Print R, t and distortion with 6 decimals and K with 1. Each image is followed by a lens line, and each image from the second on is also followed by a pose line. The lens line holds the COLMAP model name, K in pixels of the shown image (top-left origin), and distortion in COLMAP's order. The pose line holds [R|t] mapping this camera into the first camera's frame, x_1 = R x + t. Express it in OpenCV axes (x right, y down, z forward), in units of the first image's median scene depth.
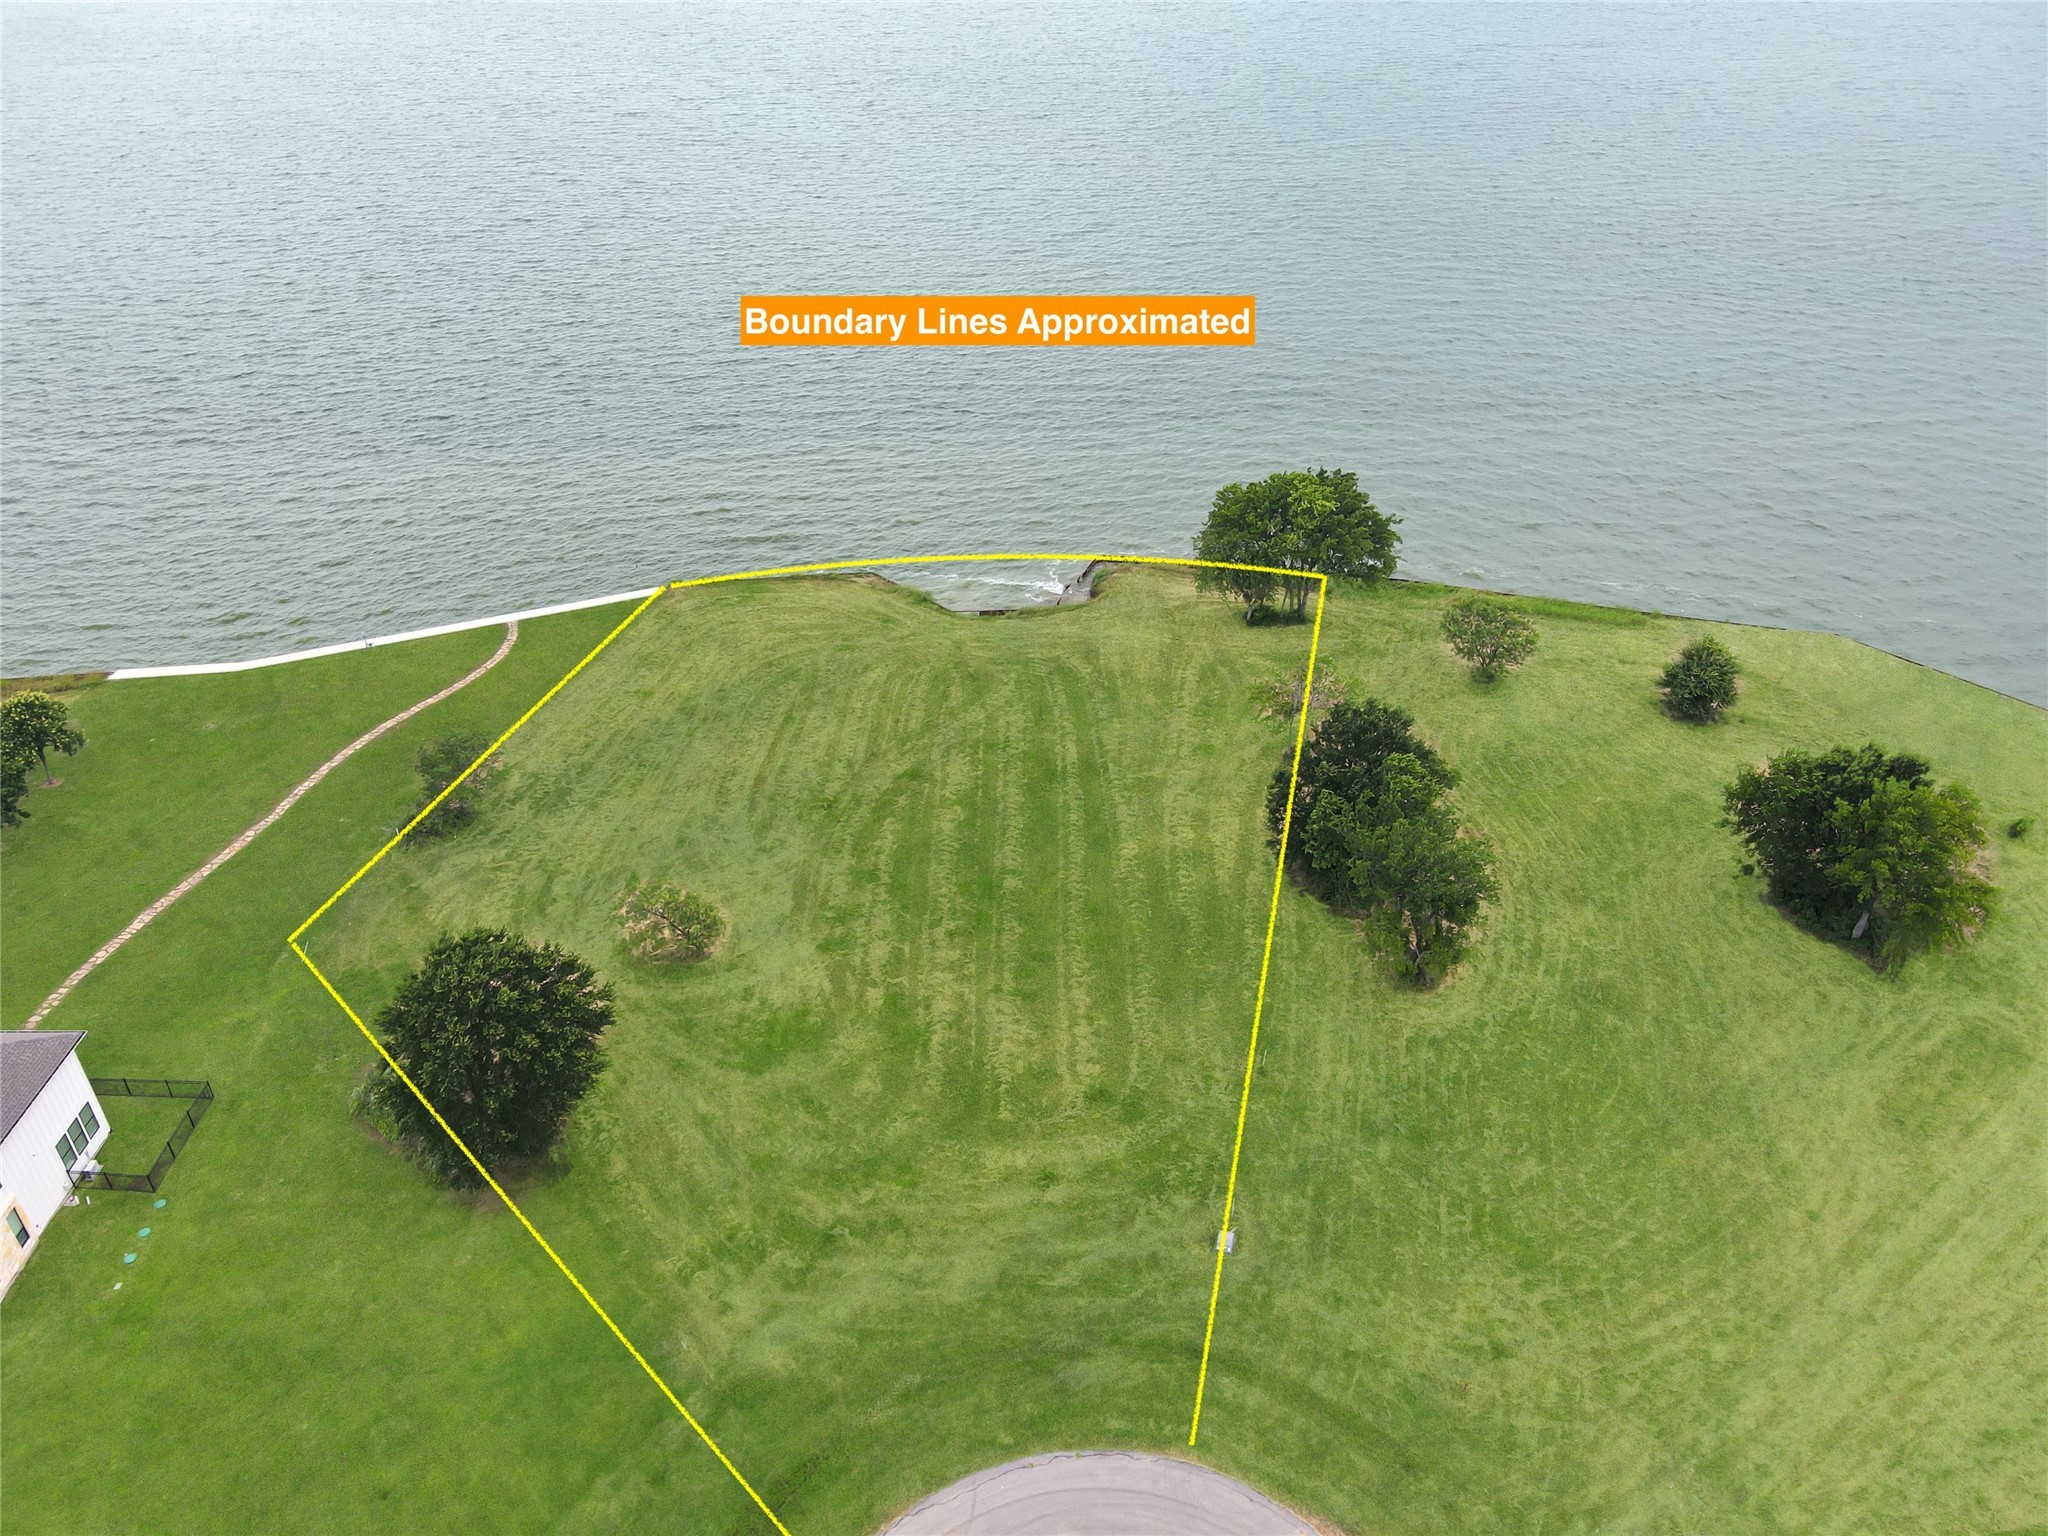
lens RADIAL K [[1514.1, 0, 1026.8], [0, 1514.1, 733.4], [0, 0, 1]] dist [0.003472, 0.011378]
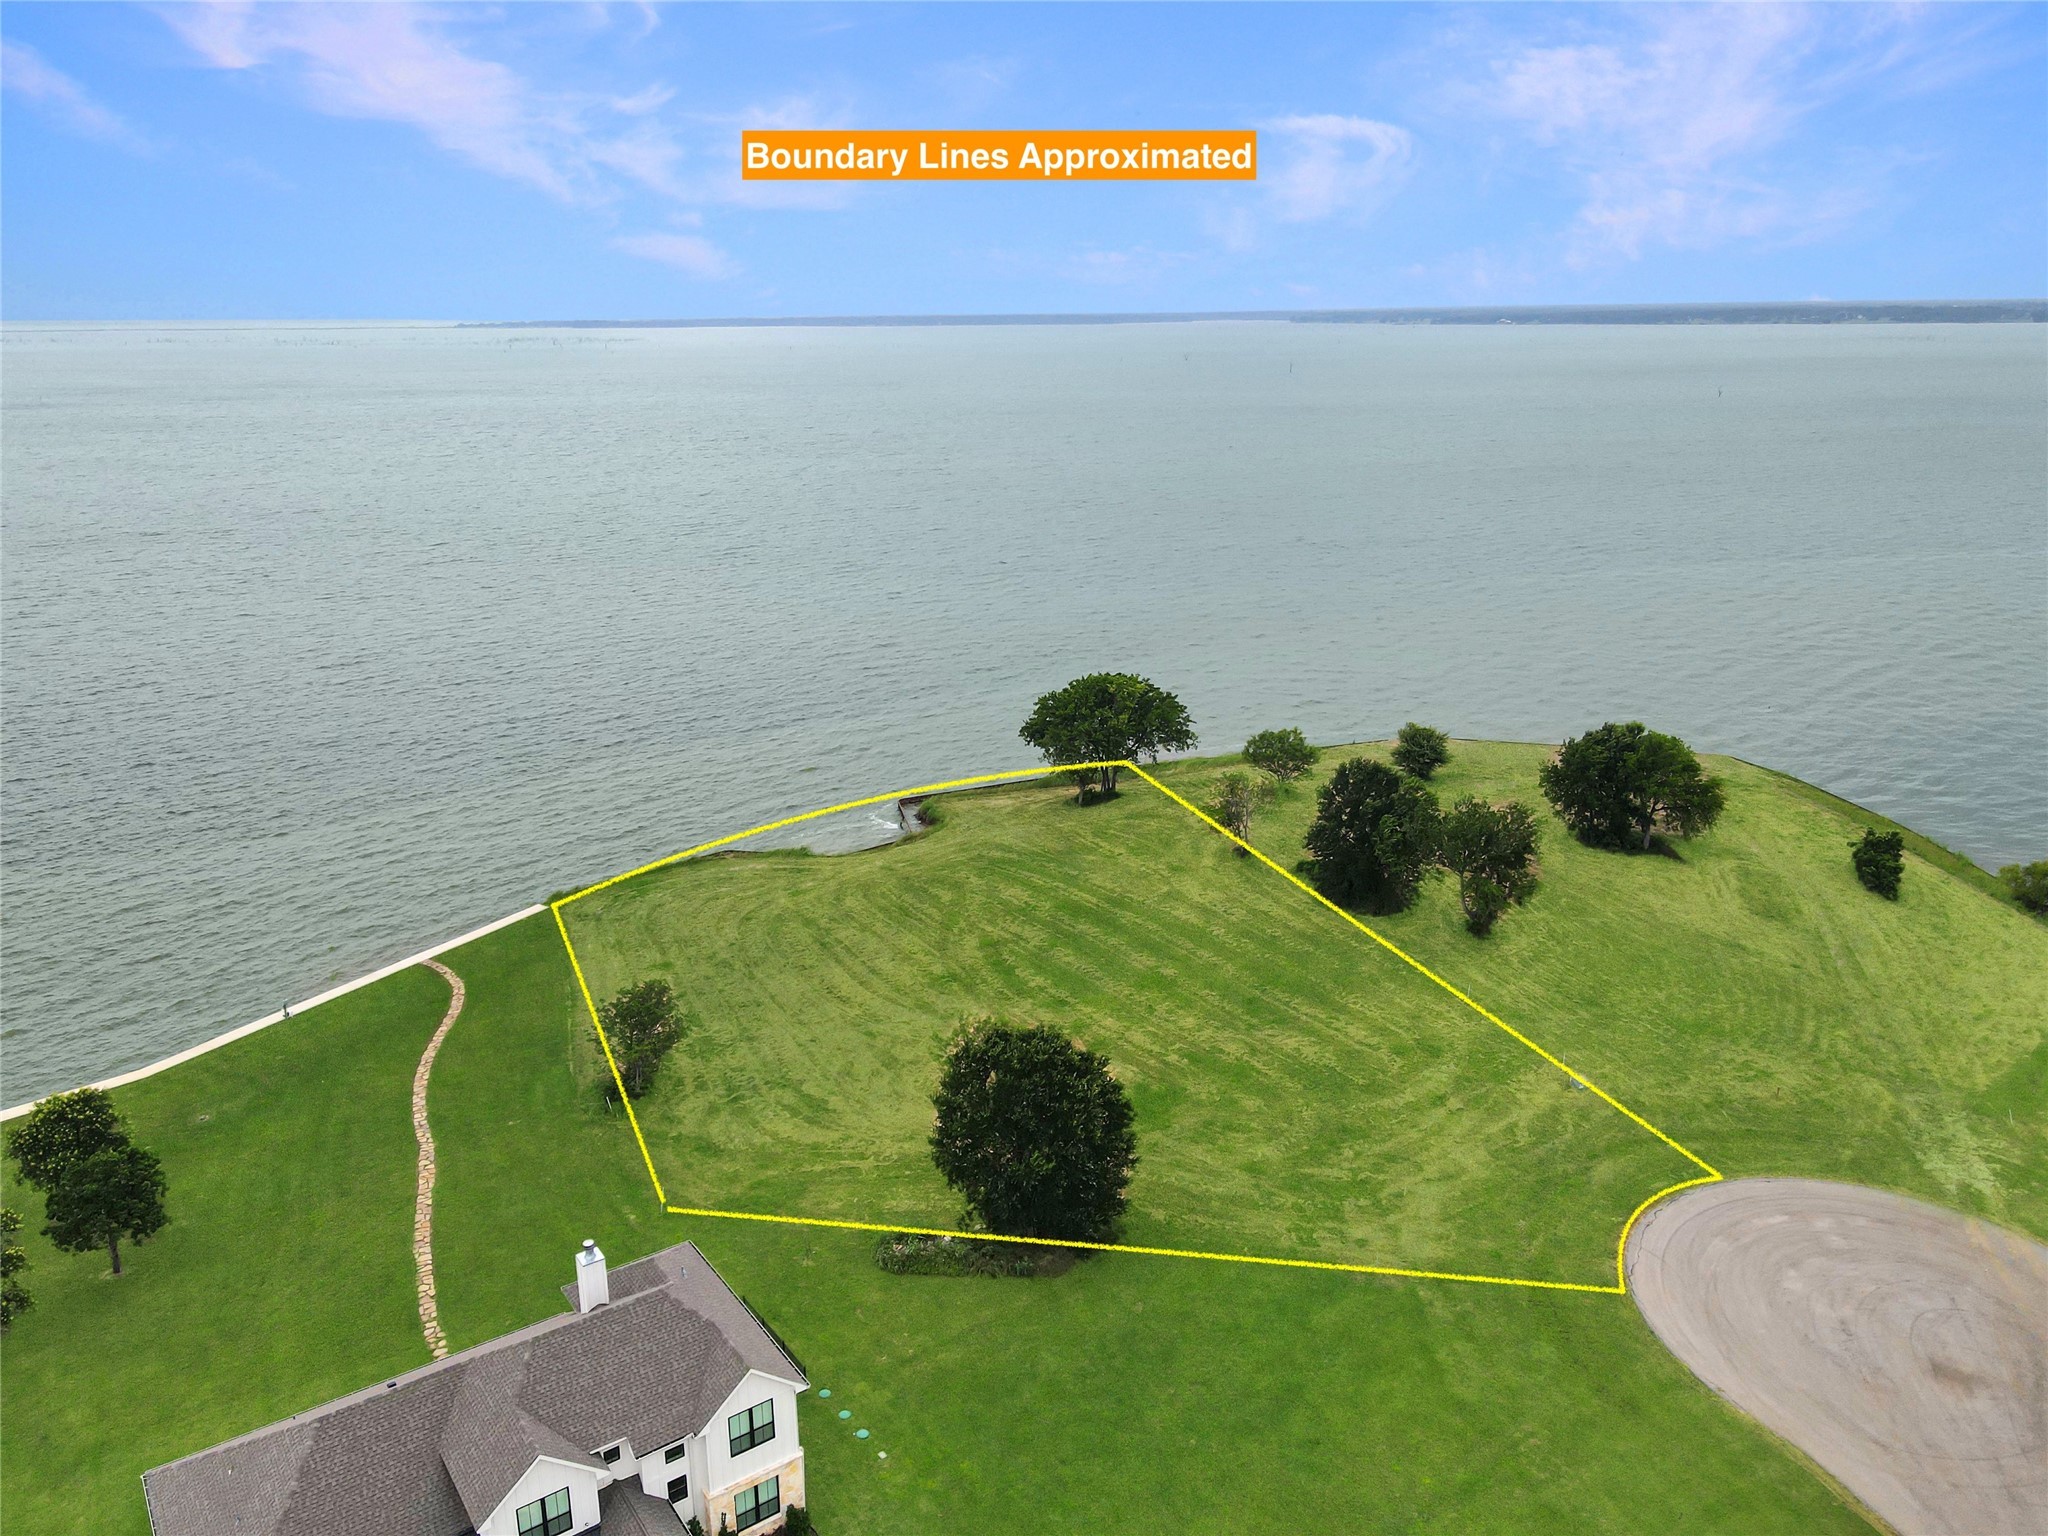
lens RADIAL K [[1514.1, 0, 1026.8], [0, 1514.1, 733.4], [0, 0, 1]] dist [0.003472, 0.011378]
pose [[0.818168, -0.159560, 0.552396, -0.796255], [0.310644, 0.931108, -0.191152, 0.130959], [-0.483840, 0.327993, 0.811369, 0.052929]]
